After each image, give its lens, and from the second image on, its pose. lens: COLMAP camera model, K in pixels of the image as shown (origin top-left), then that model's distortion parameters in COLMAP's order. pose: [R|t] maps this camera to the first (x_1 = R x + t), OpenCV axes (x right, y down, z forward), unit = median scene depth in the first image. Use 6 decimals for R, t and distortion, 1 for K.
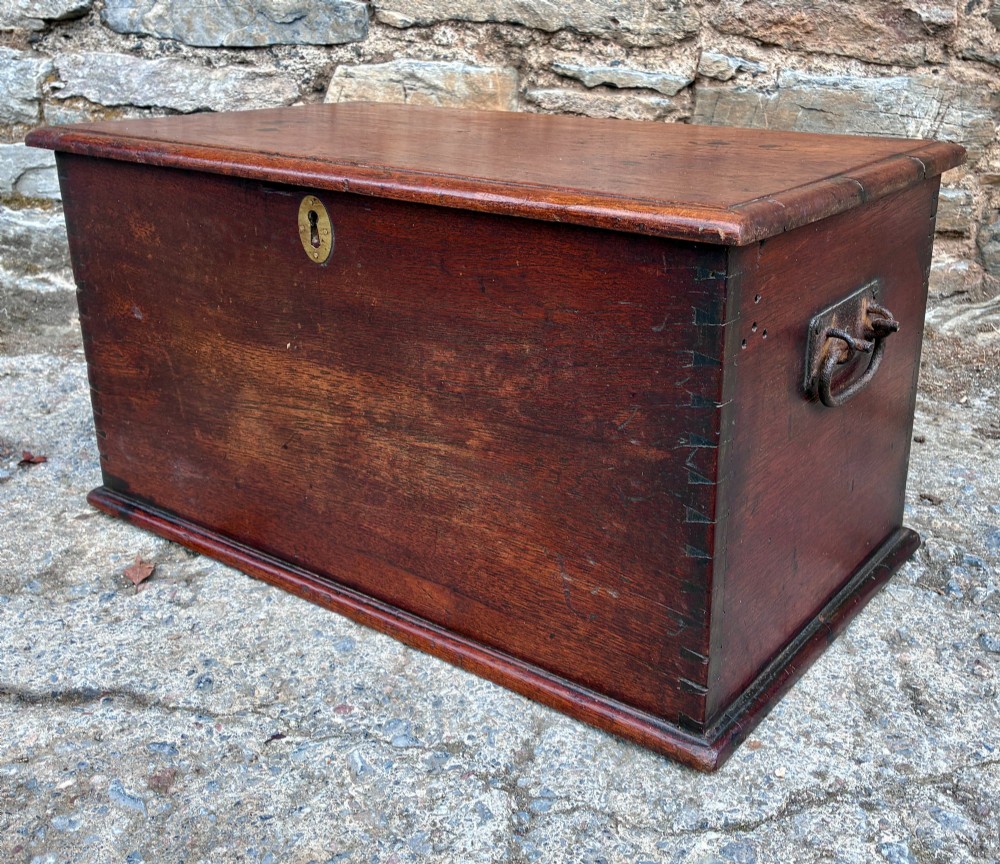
lens RADIAL K [[1101.8, 0, 561.0], [0, 1101.8, 382.6], [0, 0, 1]] dist [0.022474, 0.000000]
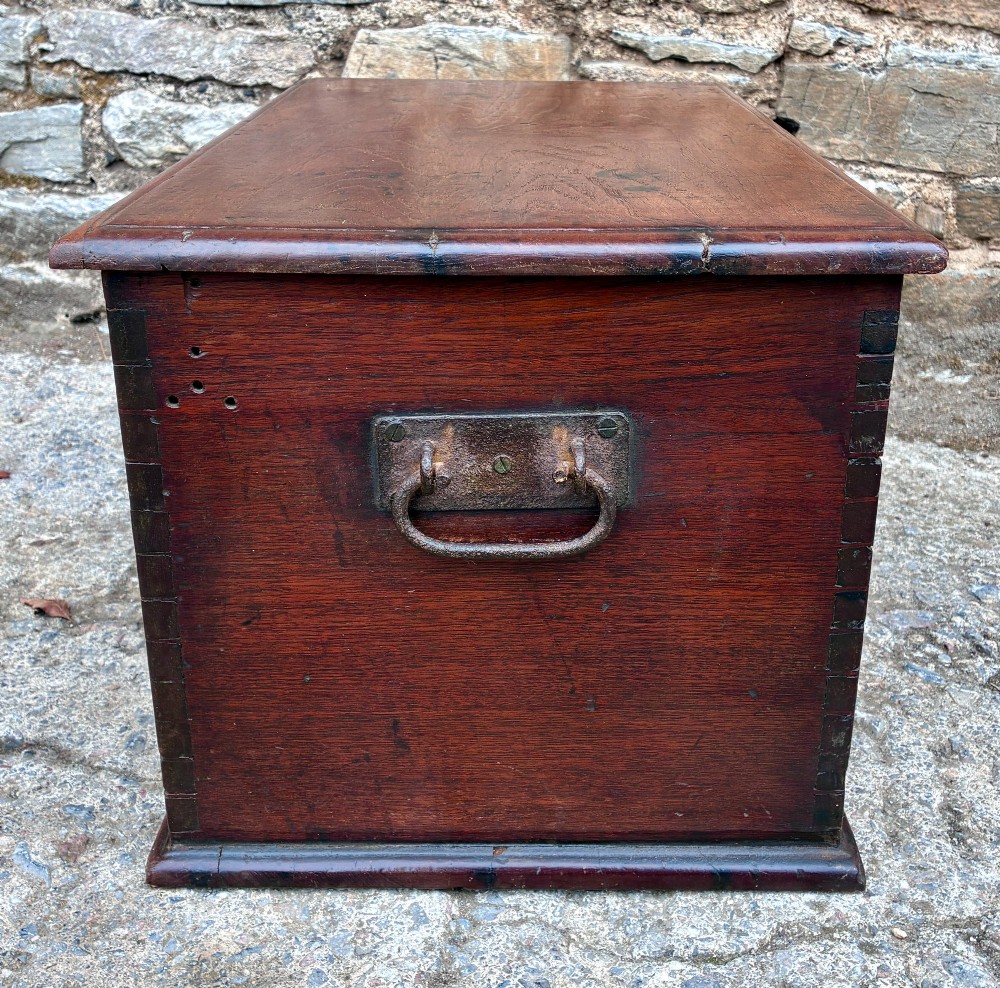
lens RADIAL K [[1300.3, 0, 528.0], [0, 1300.3, 461.4], [0, 0, 1]] dist [0.019410, 0.000000]
pose [[0.993163, 0.051420, -0.104799, 0.050077], [-0.046254, 0.997620, 0.051143, -0.012414], [0.107179, -0.045946, 0.993178, 0.000954]]
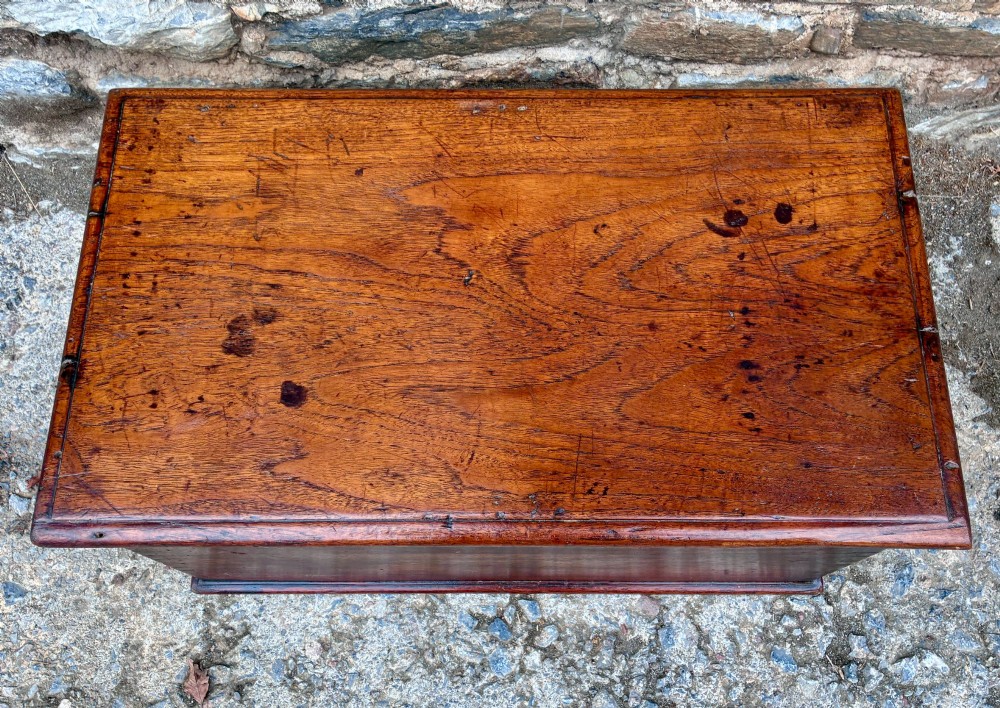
lens RADIAL K [[932.0, 0, 511.3], [0, 932.0, 389.3], [0, 0, 1]] dist [0.021294, 0.000000]
pose [[0.998811, -0.048748, -0.000415, -0.009926], [0.030536, 0.618990, 0.784805, -0.568220], [-0.038001, -0.783884, 0.619743, 0.402257]]
